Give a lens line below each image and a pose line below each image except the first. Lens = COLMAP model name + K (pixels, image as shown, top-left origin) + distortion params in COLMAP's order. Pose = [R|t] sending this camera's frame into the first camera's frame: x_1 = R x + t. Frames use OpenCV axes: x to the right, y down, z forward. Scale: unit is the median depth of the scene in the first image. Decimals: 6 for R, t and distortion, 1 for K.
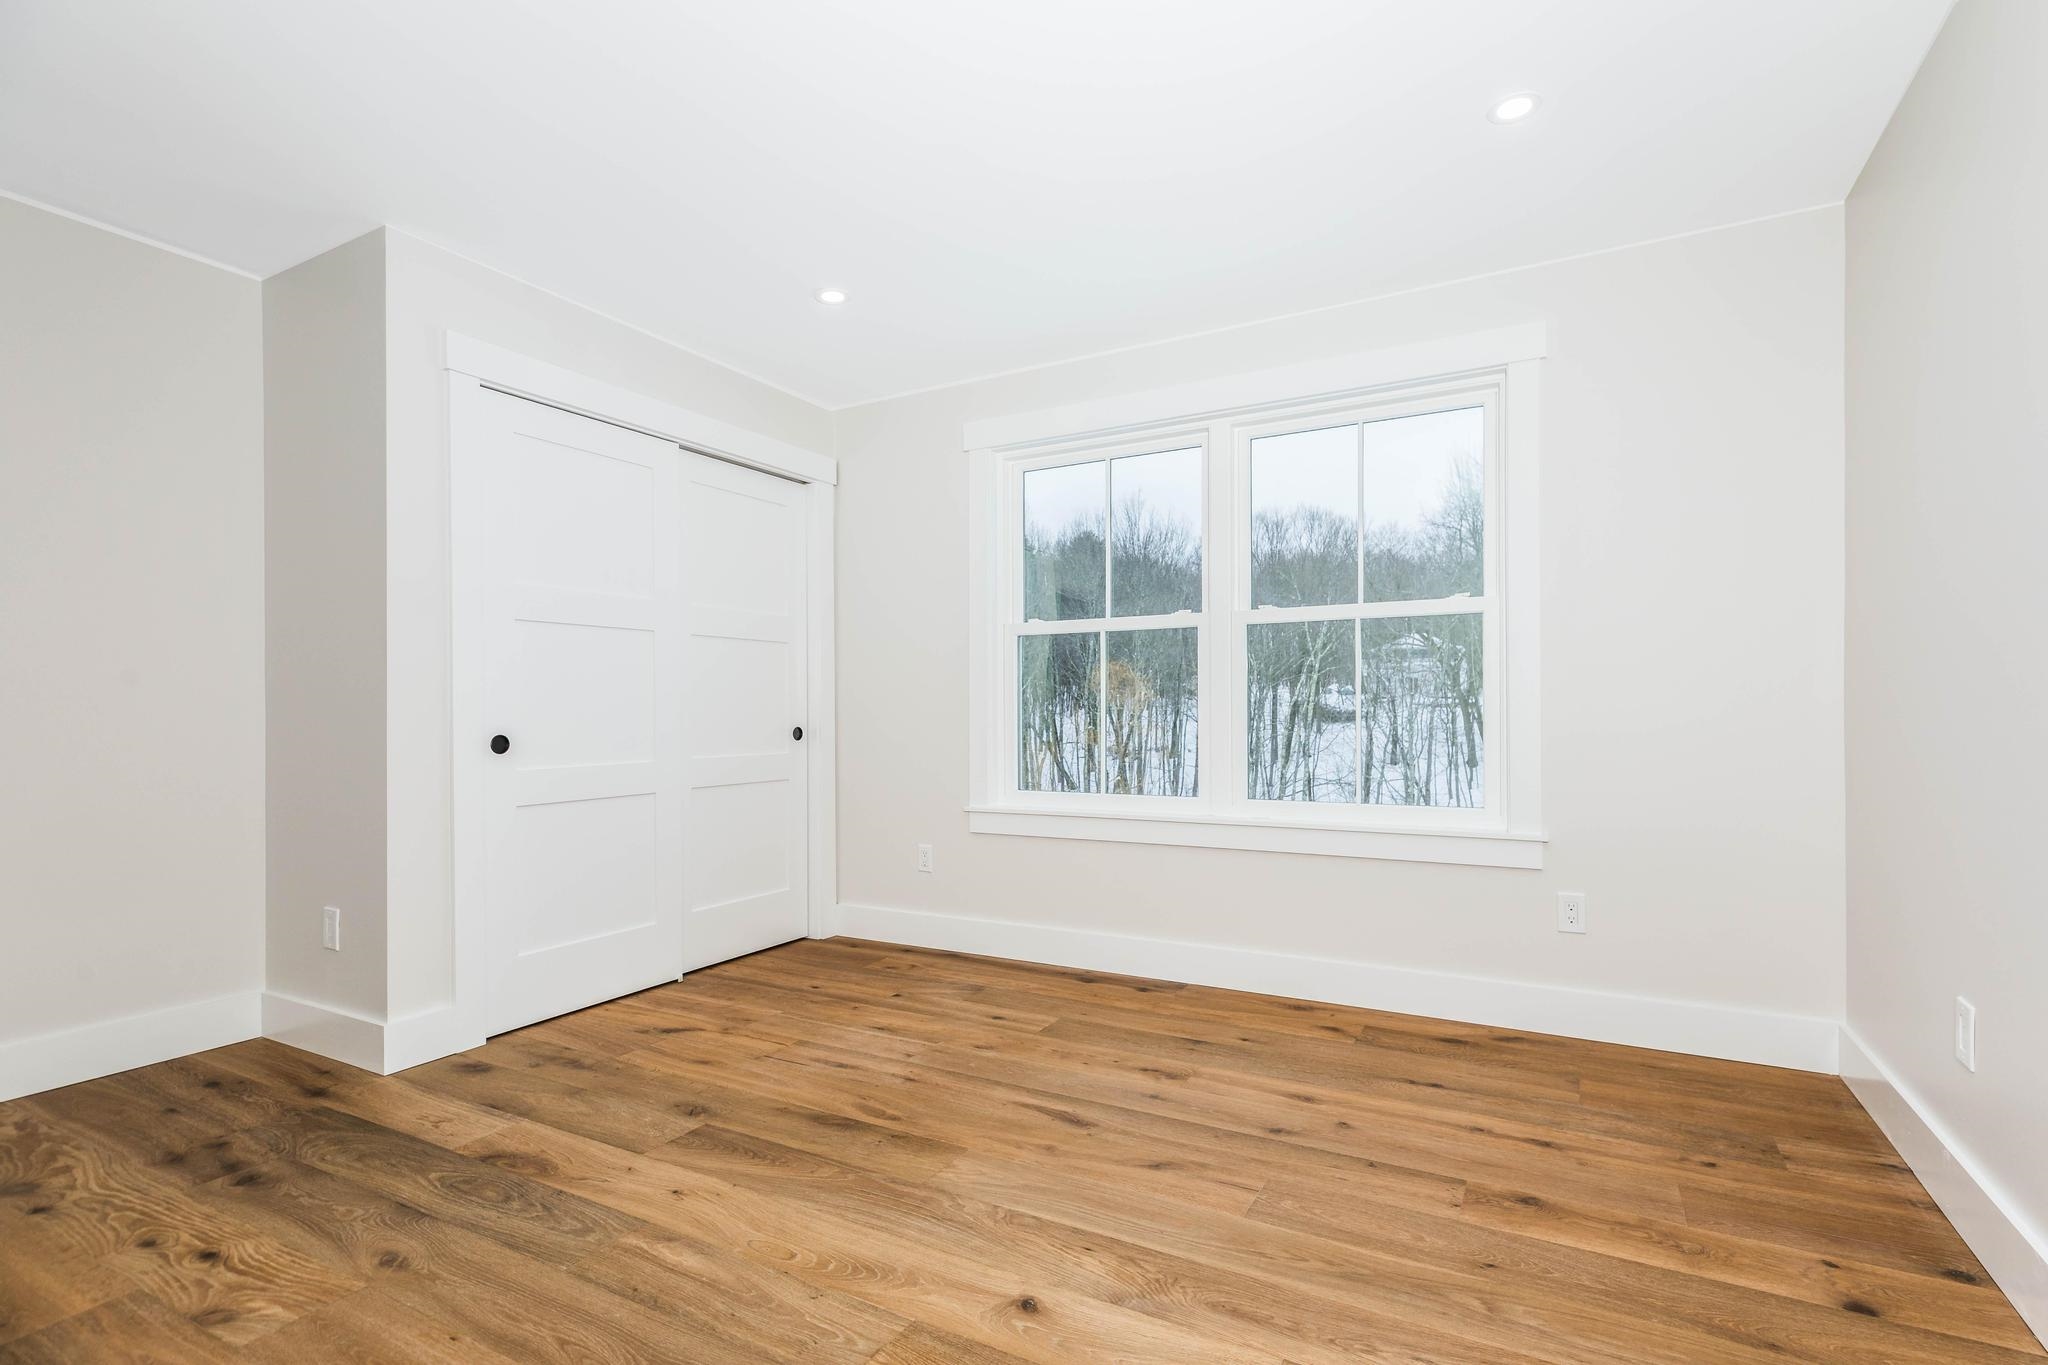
lens RADIAL K [[928.8, 0, 1024.0], [0, 928.8, 682.5], [0, 0, 1]] dist [0.001620, -0.000473]
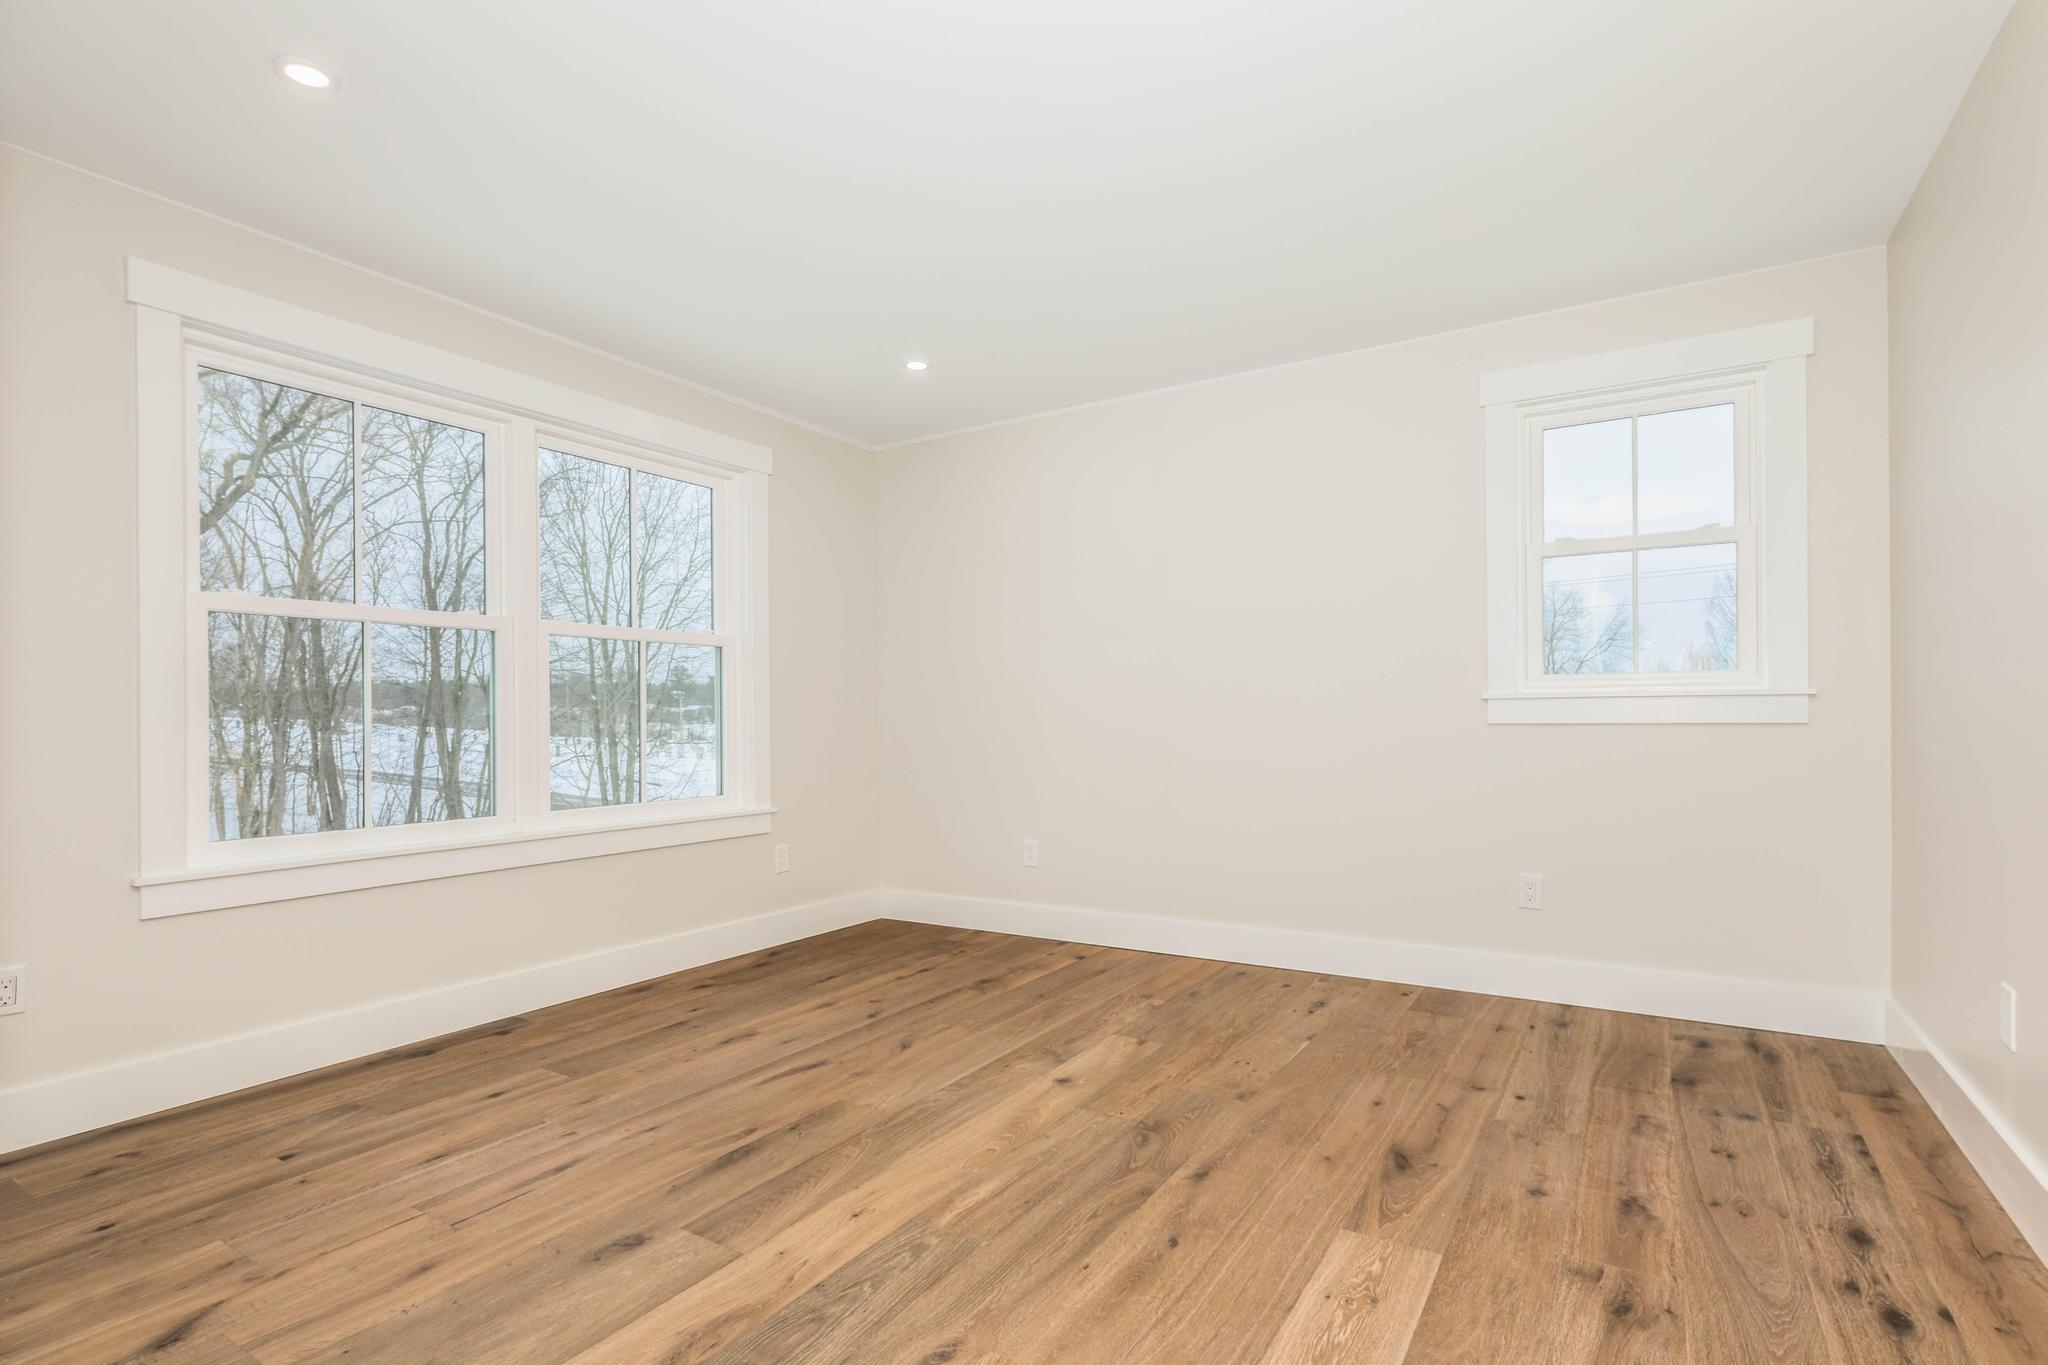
lens RADIAL K [[965.7, 0, 1051.0], [0, 965.7, 720.7], [0, 0, 1]] dist [0.002853, -0.000284]
pose [[0.069869, -0.001069, 0.997556, -0.988037], [-0.021165, 0.999773, 0.002554, 0.022627], [-0.997332, -0.021292, 0.069830, 0.539608]]
